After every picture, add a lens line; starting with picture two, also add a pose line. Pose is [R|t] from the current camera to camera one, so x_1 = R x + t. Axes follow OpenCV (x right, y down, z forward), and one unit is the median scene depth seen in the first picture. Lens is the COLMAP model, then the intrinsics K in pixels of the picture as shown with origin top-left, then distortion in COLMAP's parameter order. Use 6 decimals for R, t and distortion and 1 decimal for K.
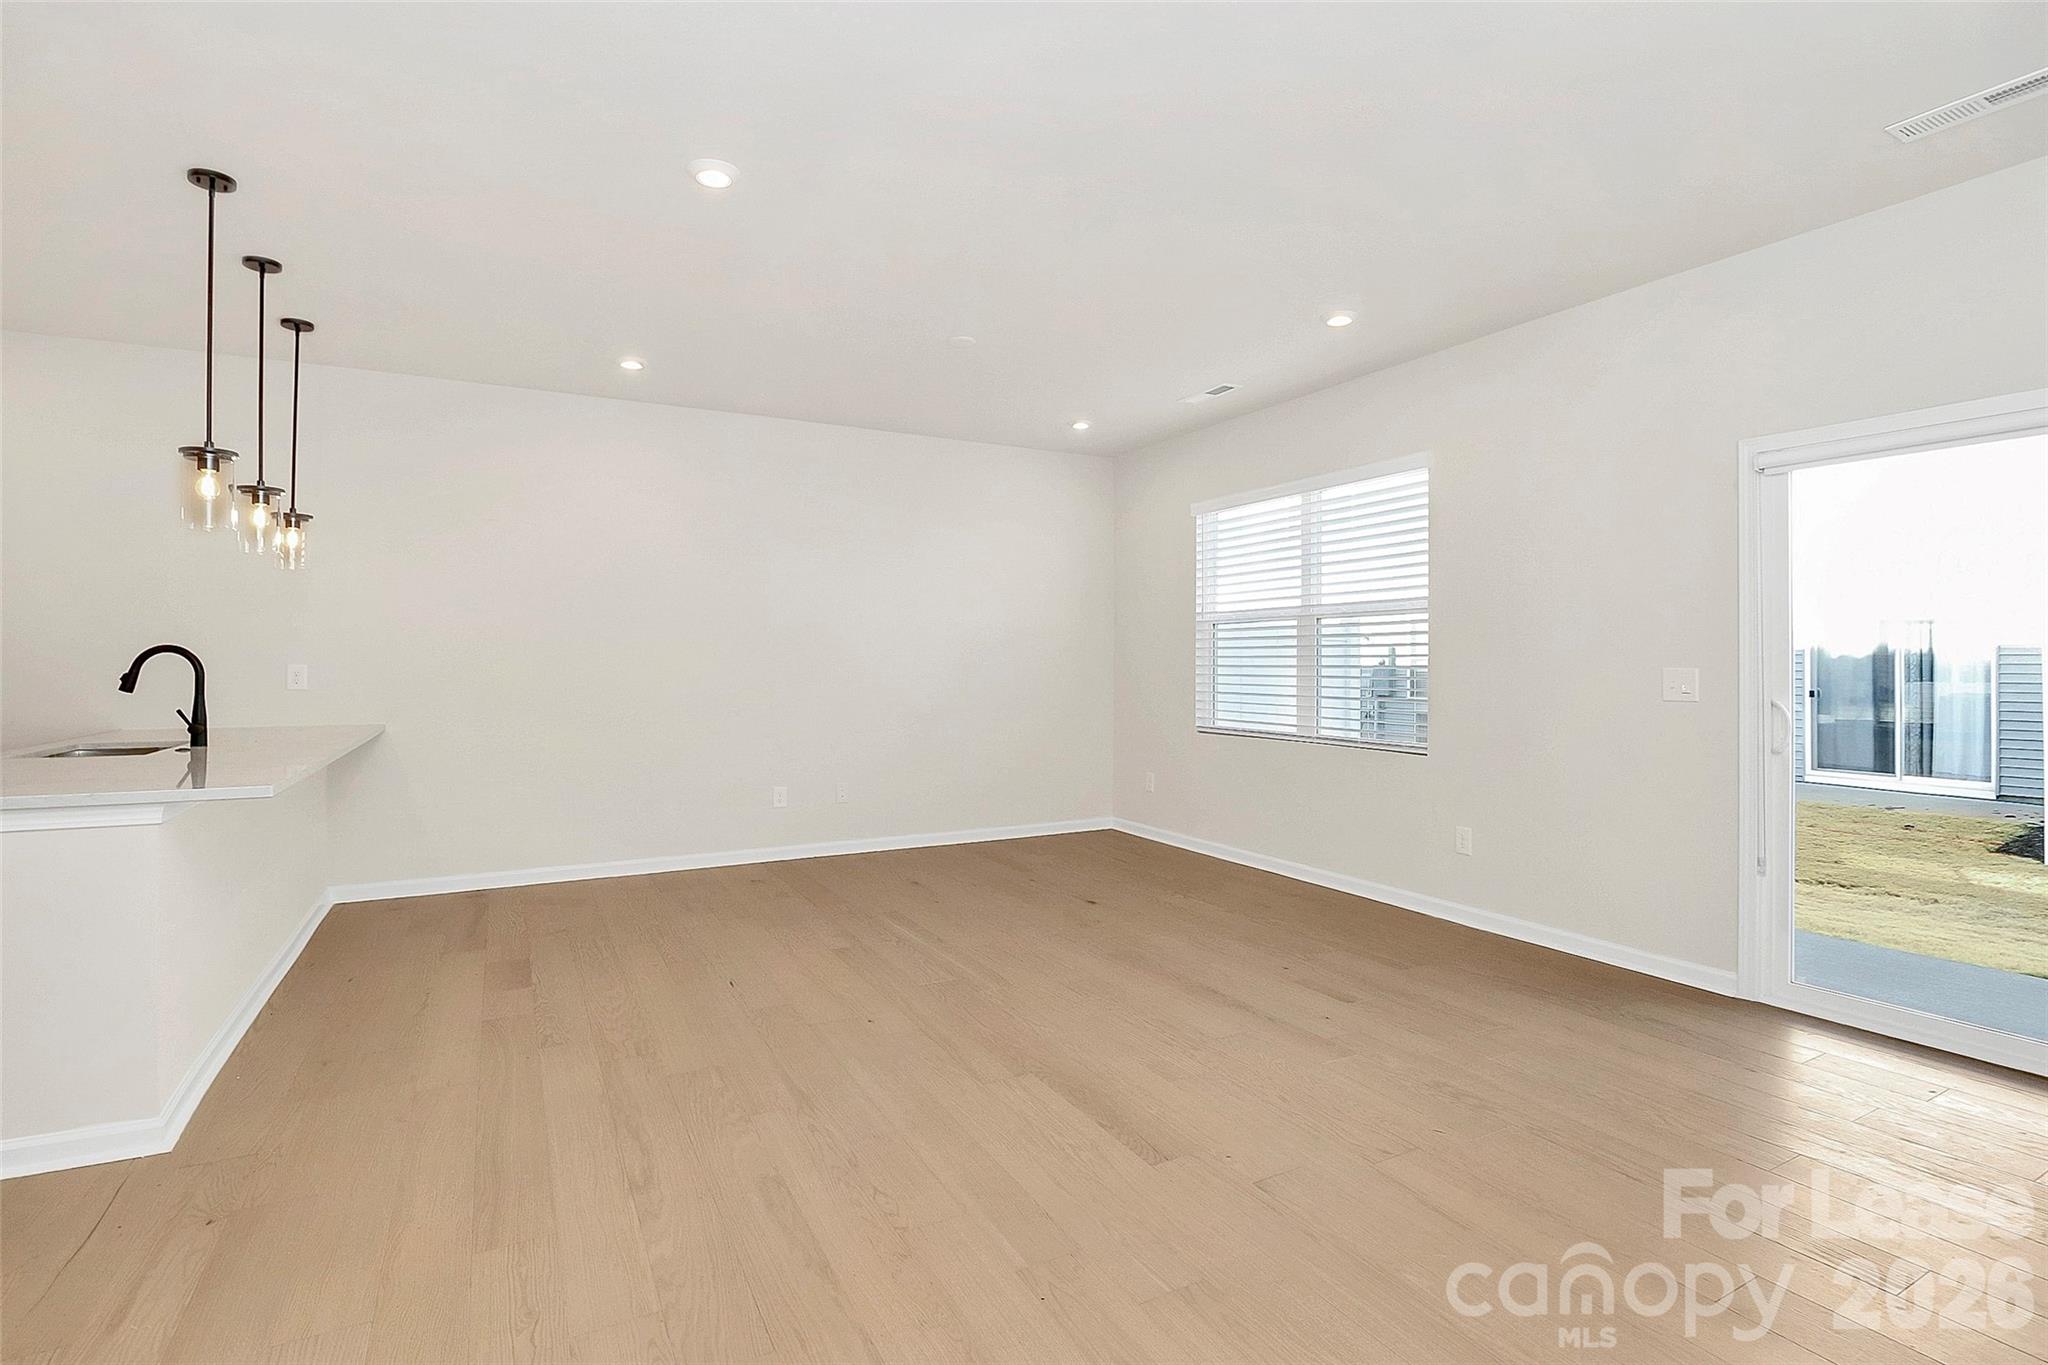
lens RADIAL K [[969.7, 0, 1025.1], [0, 969.7, 667.3], [0, 0, 1]] dist [0.000341, -0.016980]
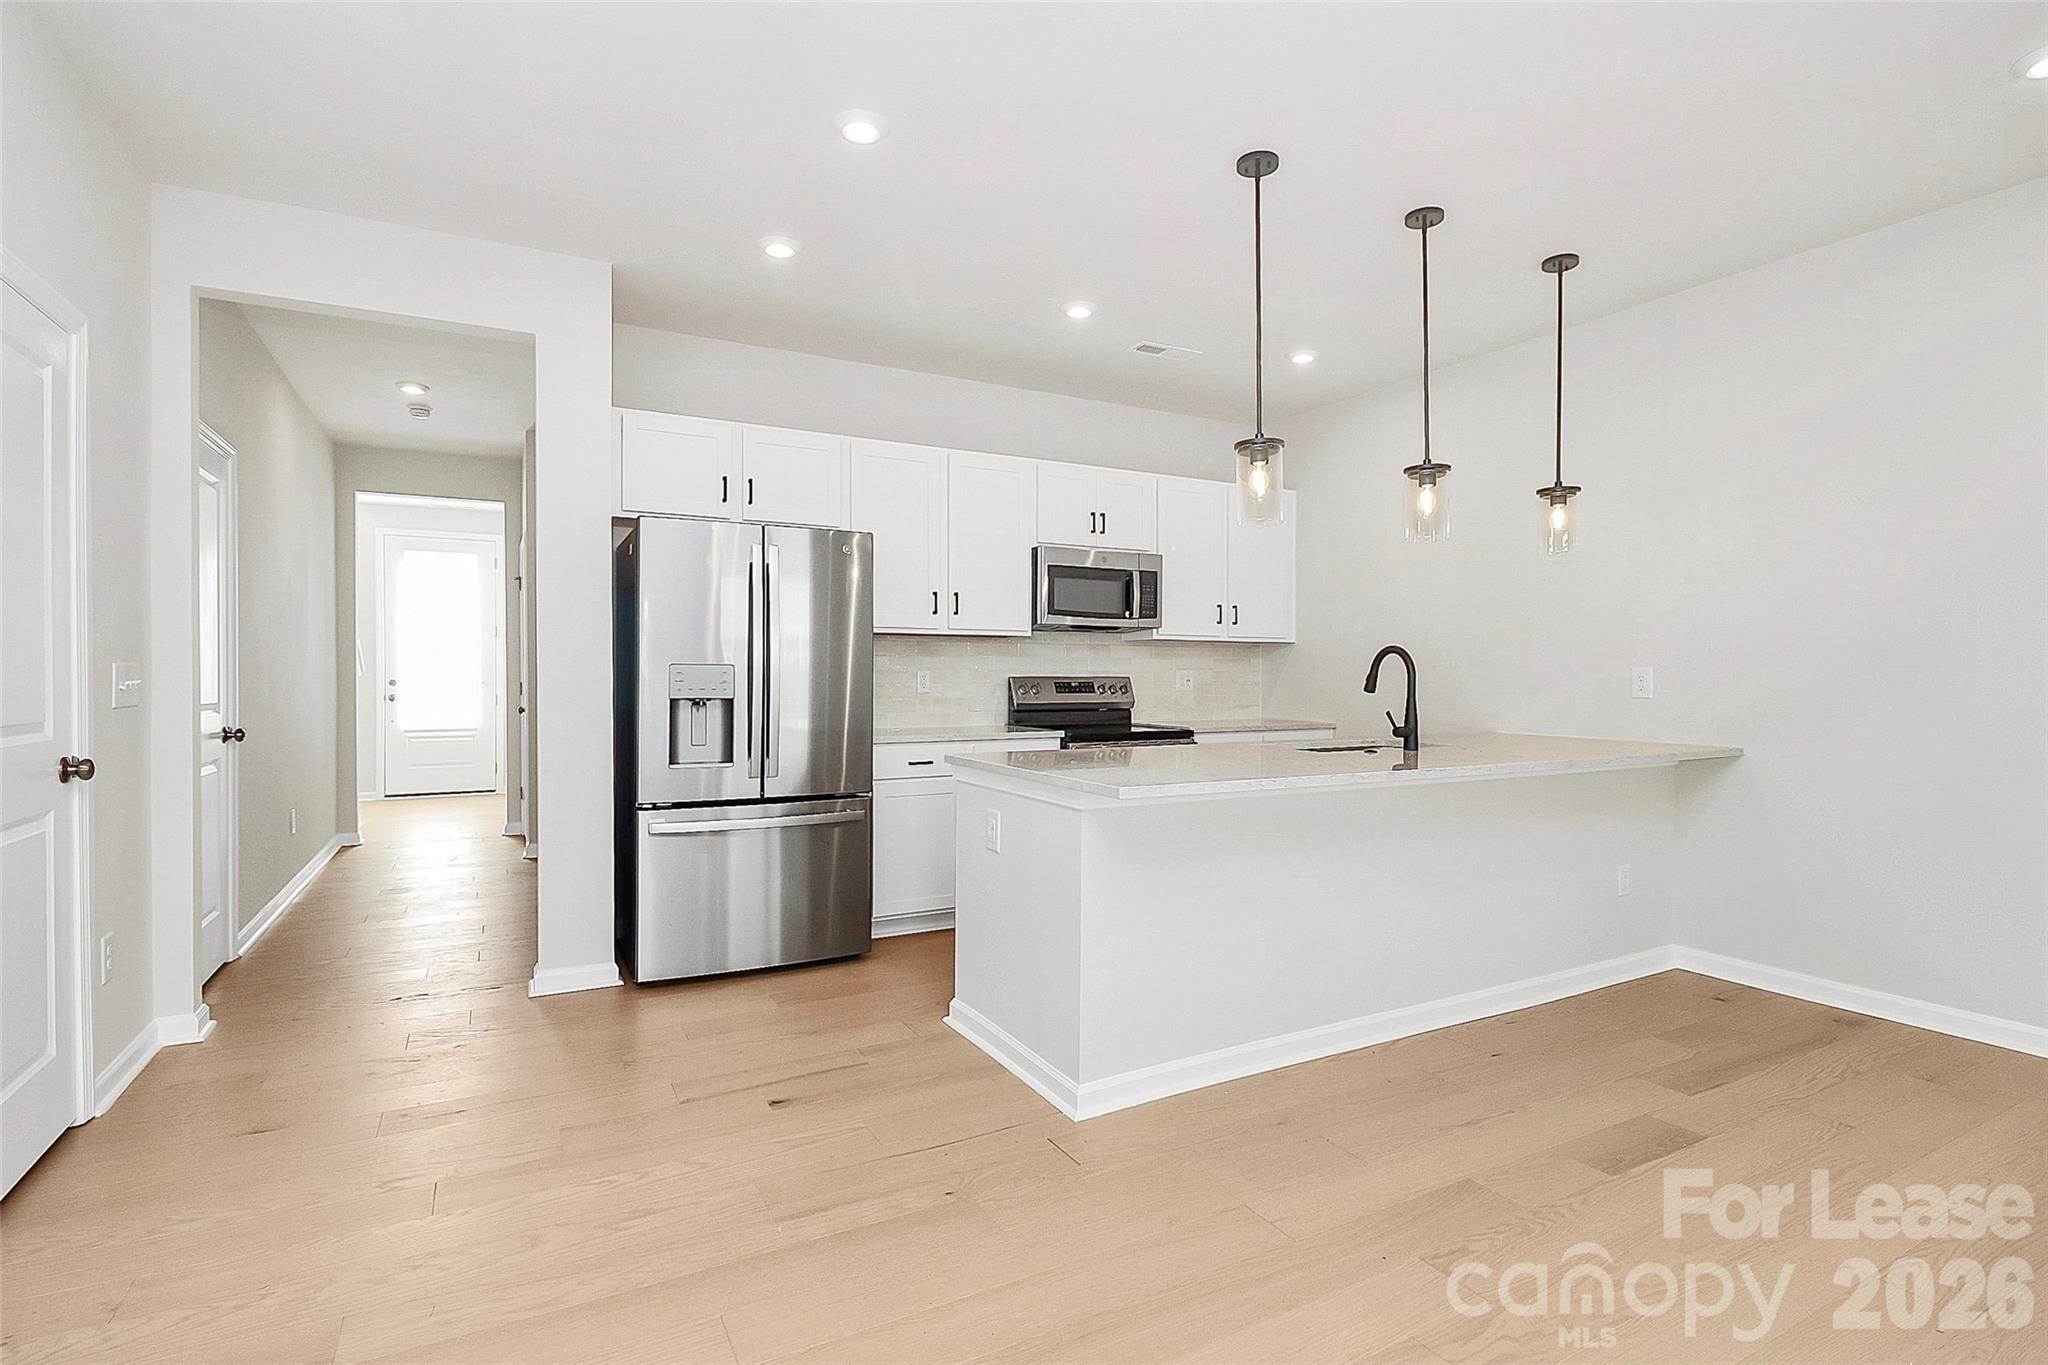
lens RADIAL K [[986.3, 0, 1028.7], [0, 986.3, 679.0], [0, 0, 1]] dist [0.013884, 0.000346]
pose [[0.006989, 0.005518, -0.999960, 0.090025], [-0.008502, 0.999949, 0.005459, 0.006264], [0.999939, 0.008463, 0.007036, 0.435383]]
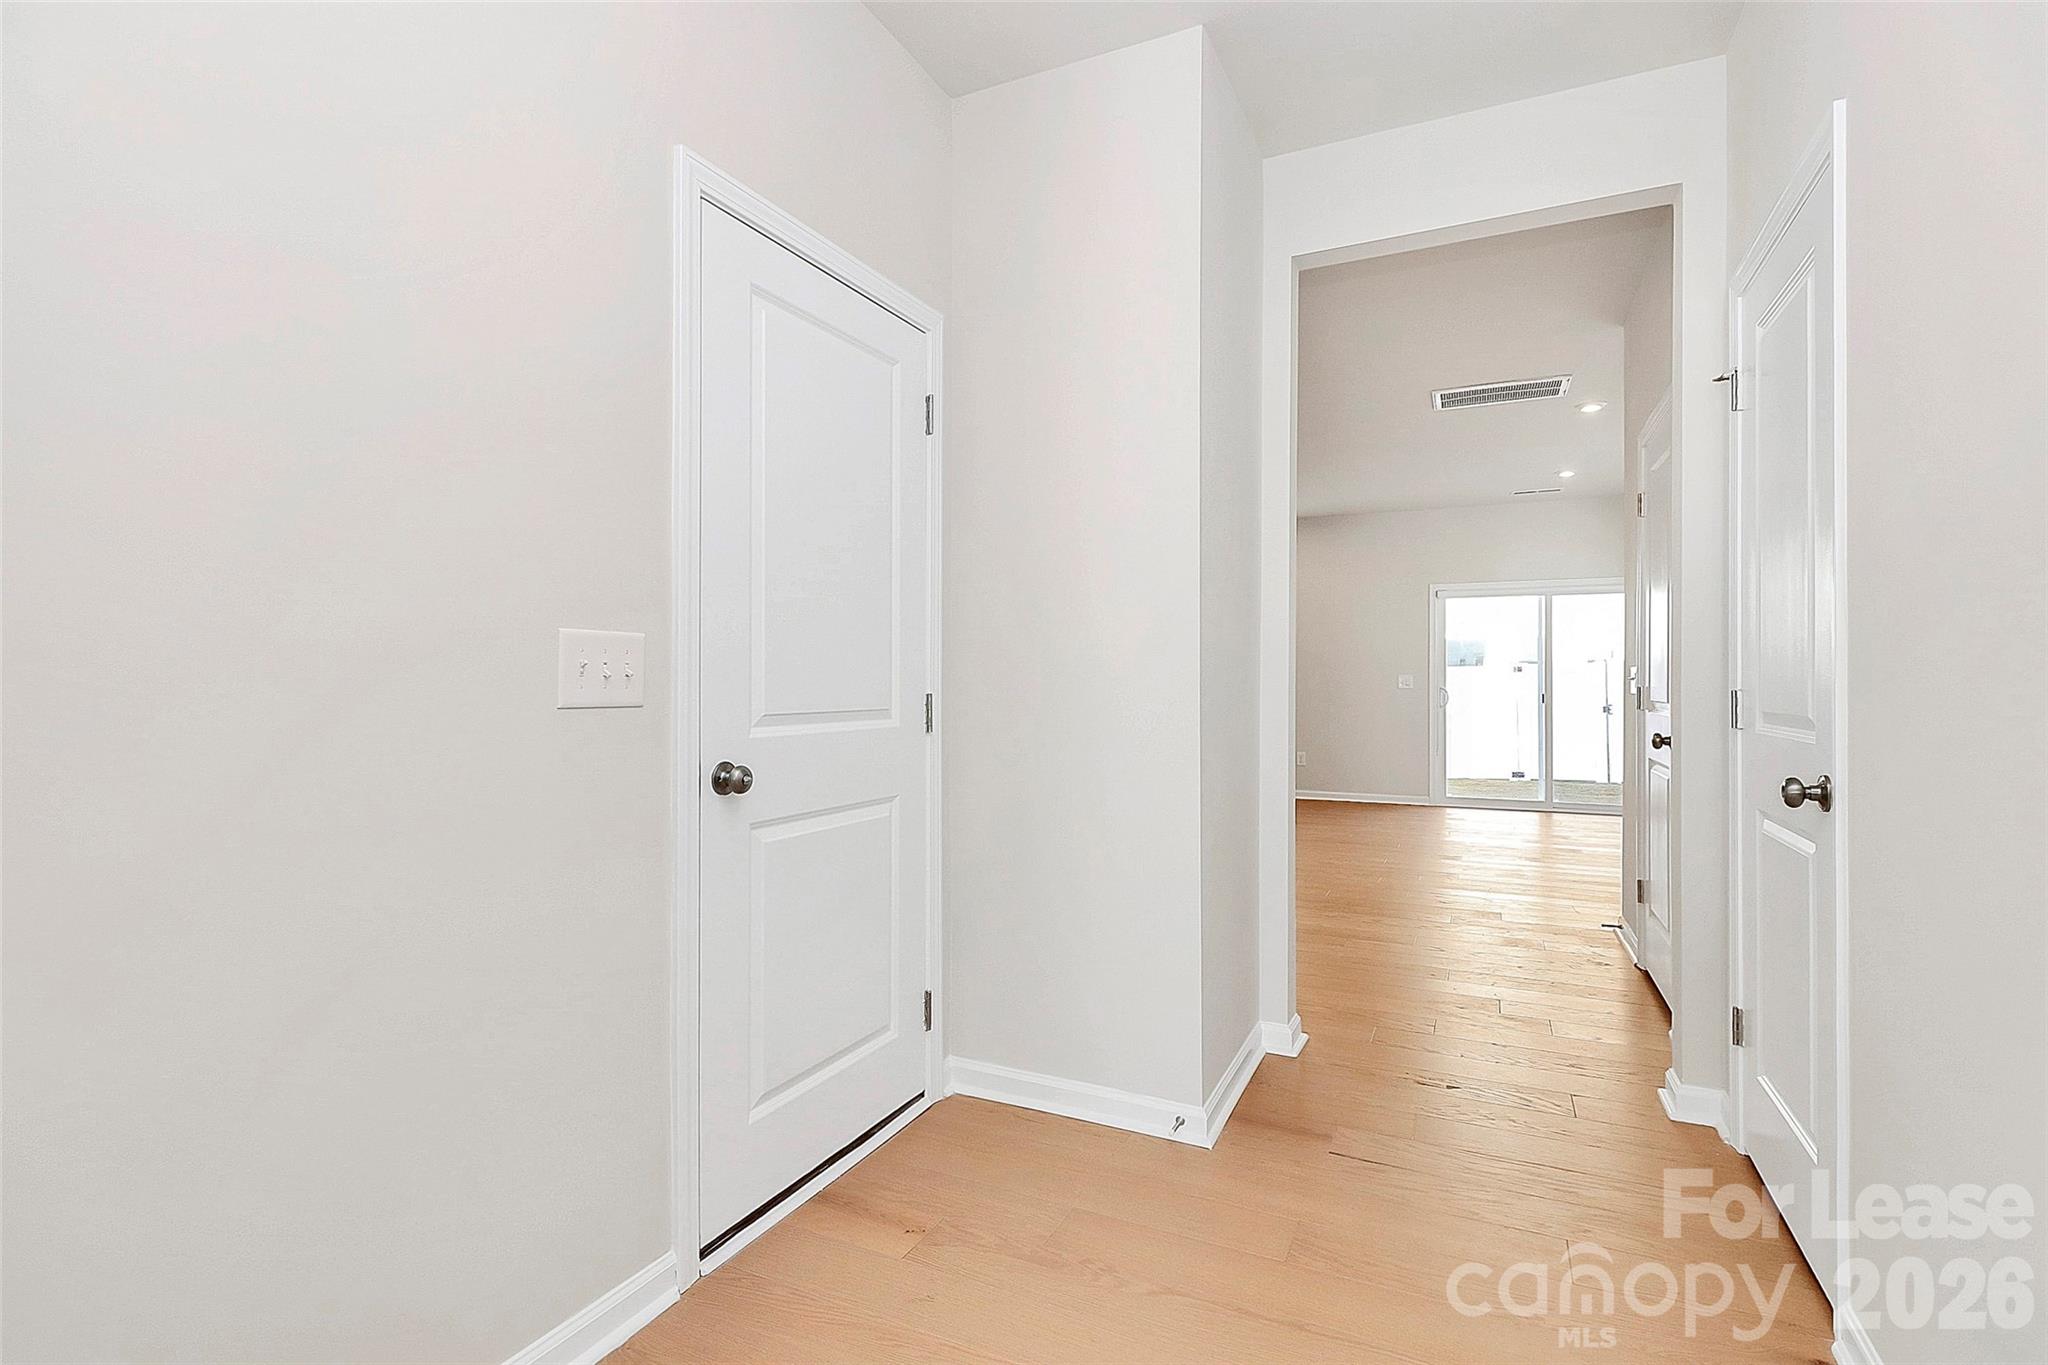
lens RADIAL K [[957.6, 0, 1024.0], [0, 957.6, 682.5], [0, 0, 1]] dist [-0.000116, -0.014976]
pose [[0.807487, 0.000625, 0.589885, -1.090685], [0.001333, 0.999995, -0.002884, 0.019212], [-0.589884, 0.003115, 0.807482, -0.271494]]
